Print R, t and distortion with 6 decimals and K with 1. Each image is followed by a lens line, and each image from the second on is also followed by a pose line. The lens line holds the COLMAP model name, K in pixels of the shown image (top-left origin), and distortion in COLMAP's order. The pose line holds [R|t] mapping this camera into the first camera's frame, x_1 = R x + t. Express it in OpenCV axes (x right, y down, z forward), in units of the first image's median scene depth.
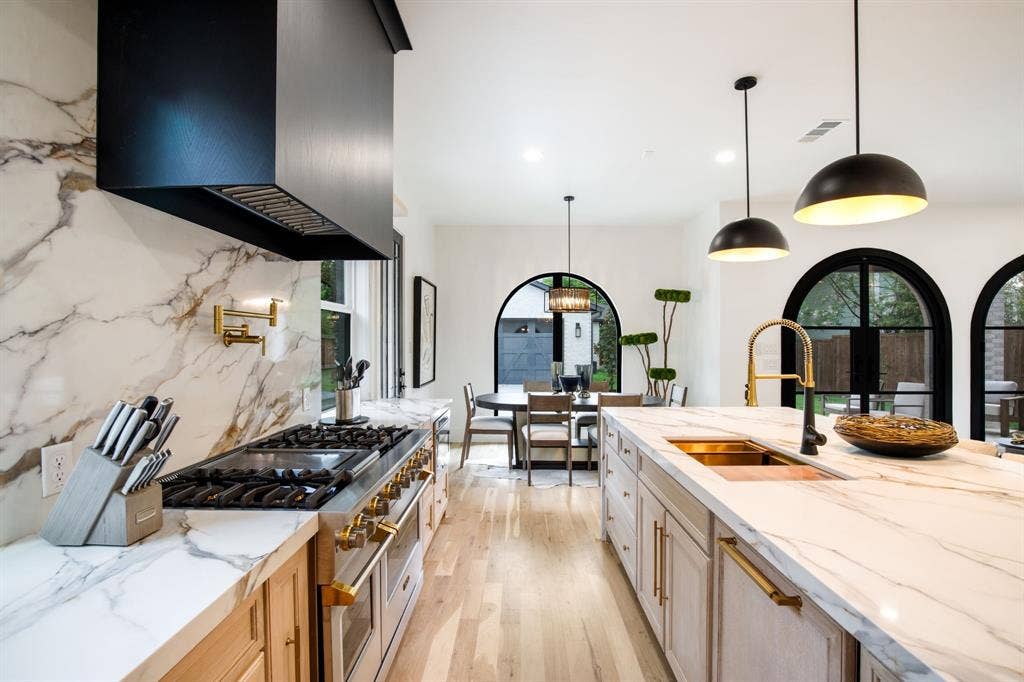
lens RADIAL K [[470.3, 0, 515.5], [0, 470.3, 333.6], [0, 0, 1]] dist [0.018453, -0.002955]
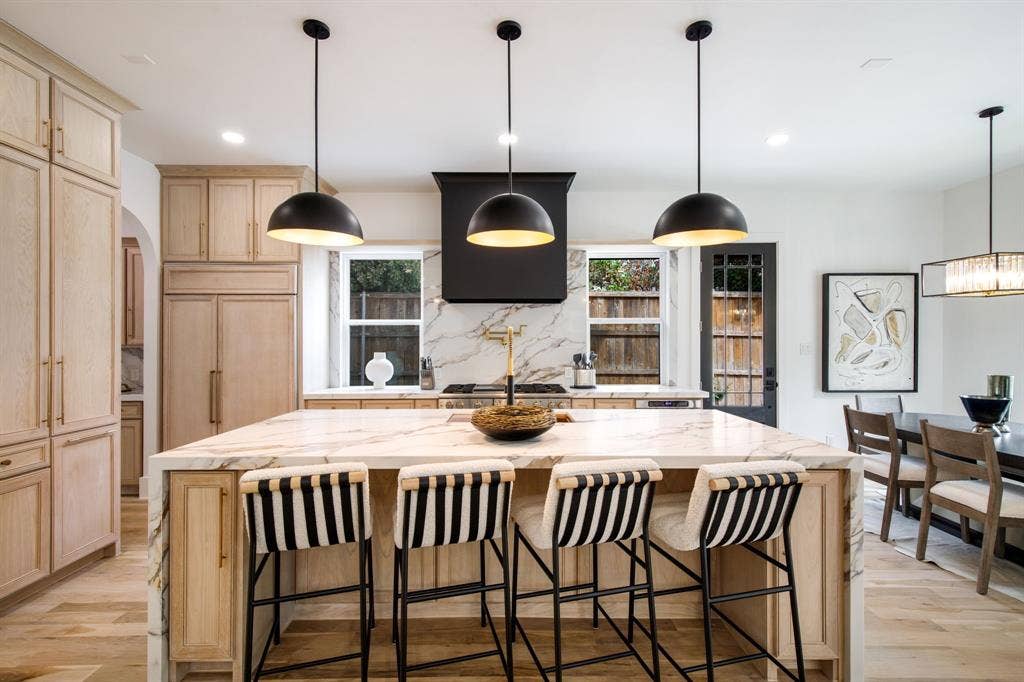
lens RADIAL K [[470.3, 0, 515.1], [0, 470.3, 342.3], [0, 0, 1]] dist [0.018453, -0.002955]
pose [[0.024794, -0.006279, -0.999673, 0.739210], [0.016036, 0.999854, -0.005883, 0.010097], [0.999564, -0.015885, 0.024891, 0.365090]]
